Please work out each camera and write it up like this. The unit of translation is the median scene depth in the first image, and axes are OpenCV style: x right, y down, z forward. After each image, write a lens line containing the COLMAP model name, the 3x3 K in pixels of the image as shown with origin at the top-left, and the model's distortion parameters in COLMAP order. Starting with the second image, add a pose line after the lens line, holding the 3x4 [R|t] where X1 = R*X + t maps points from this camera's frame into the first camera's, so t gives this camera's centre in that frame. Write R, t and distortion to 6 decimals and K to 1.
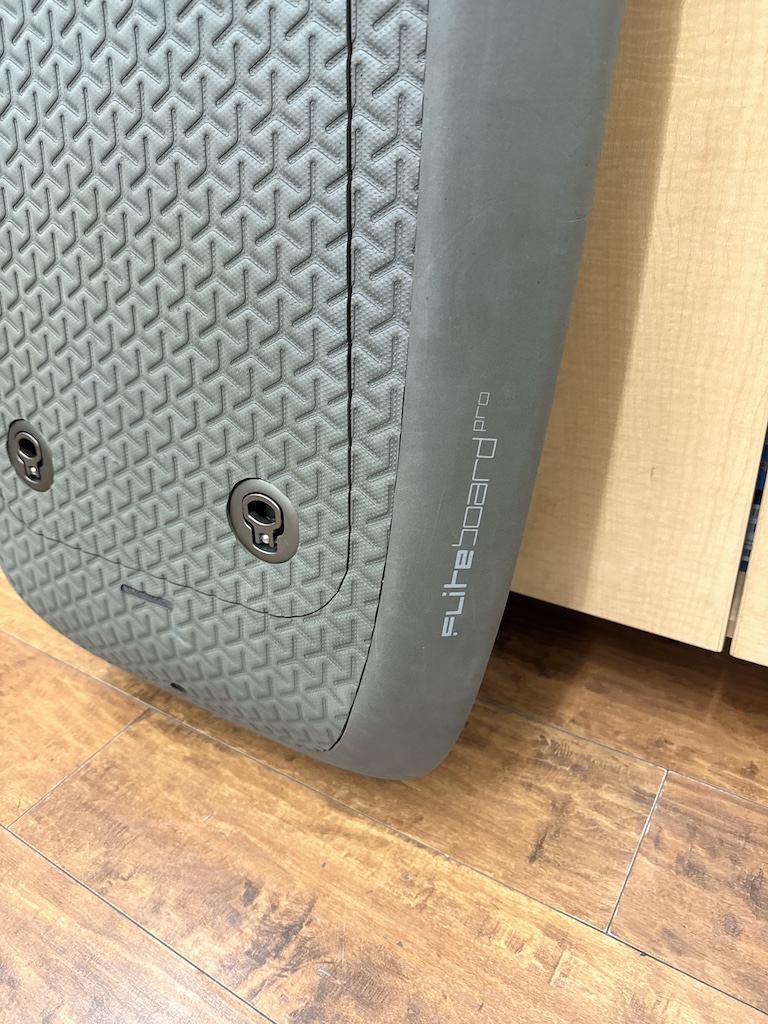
lens RADIAL K [[748.4, 0, 389.4], [0, 748.4, 510.1], [0, 0, 1]] dist [-0.008388, -0.009259]
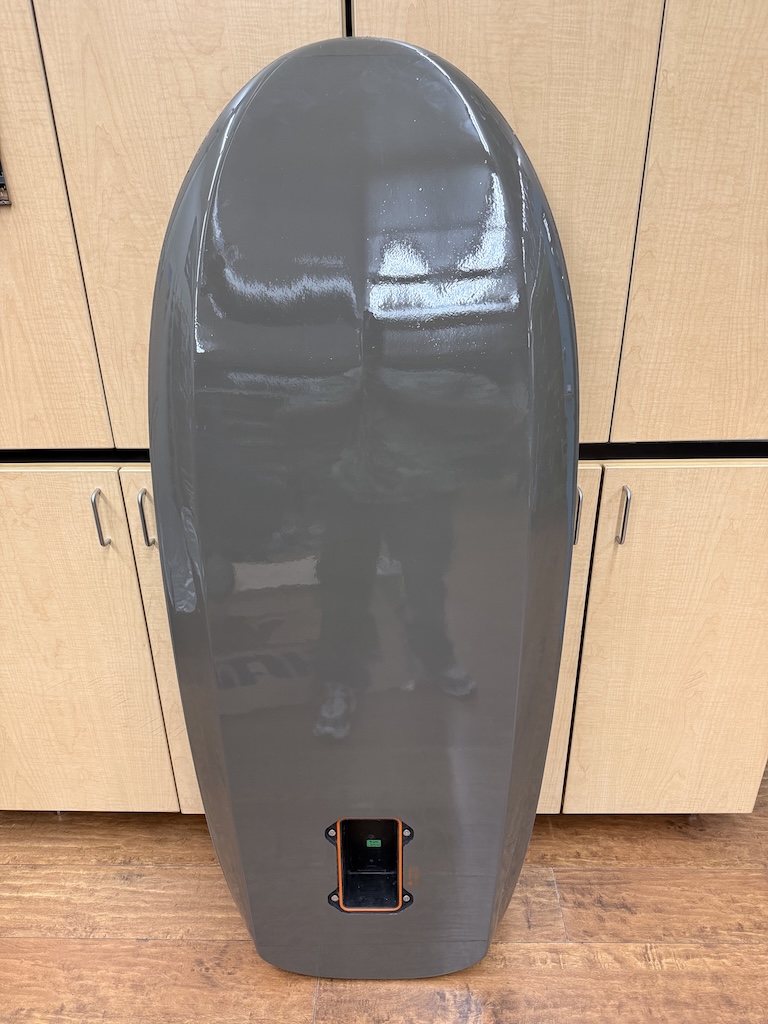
lens RADIAL K [[748.4, 0, 389.0], [0, 748.4, 506.4], [0, 0, 1]] dist [-0.008388, -0.009259]
pose [[0.850665, -0.163992, 0.499475, -1.196021], [0.215791, 0.975293, -0.047302, -0.870013], [-0.479378, 0.148021, 0.865036, -1.112083]]
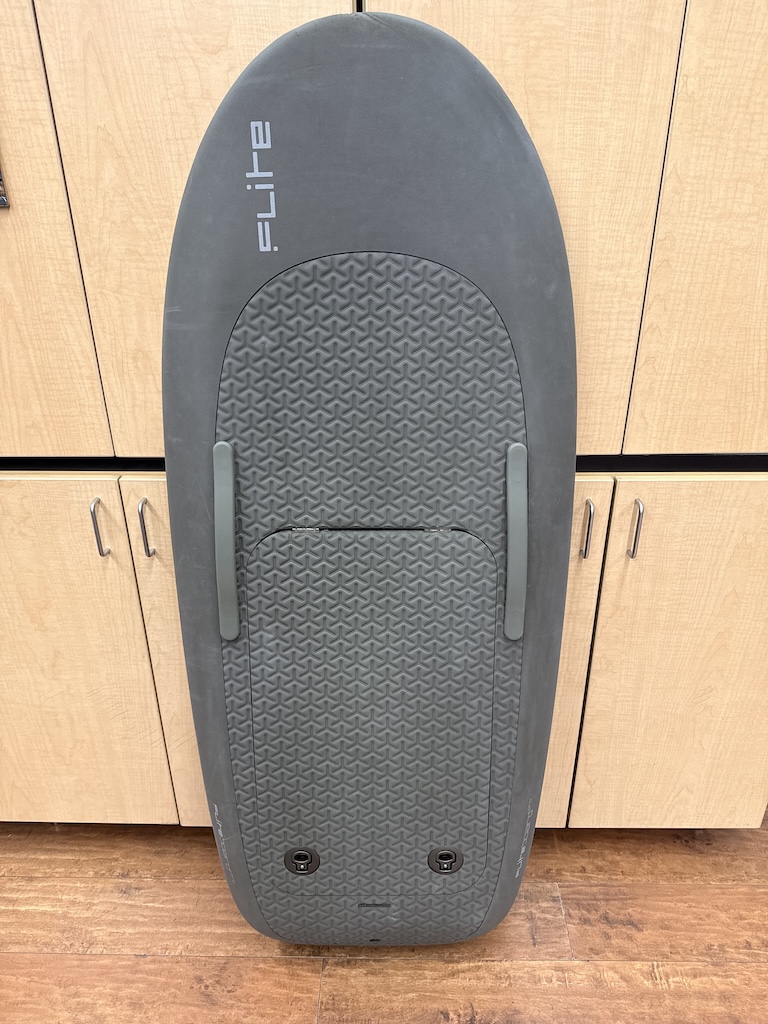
lens RADIAL K [[748.4, 0, 391.8], [0, 748.4, 505.4], [0, 0, 1]] dist [-0.008388, -0.009259]
pose [[0.849238, -0.160399, 0.503058, -1.183344], [0.209292, 0.976959, -0.041815, -0.920231], [-0.484760, 0.140797, 0.863240, -1.066630]]
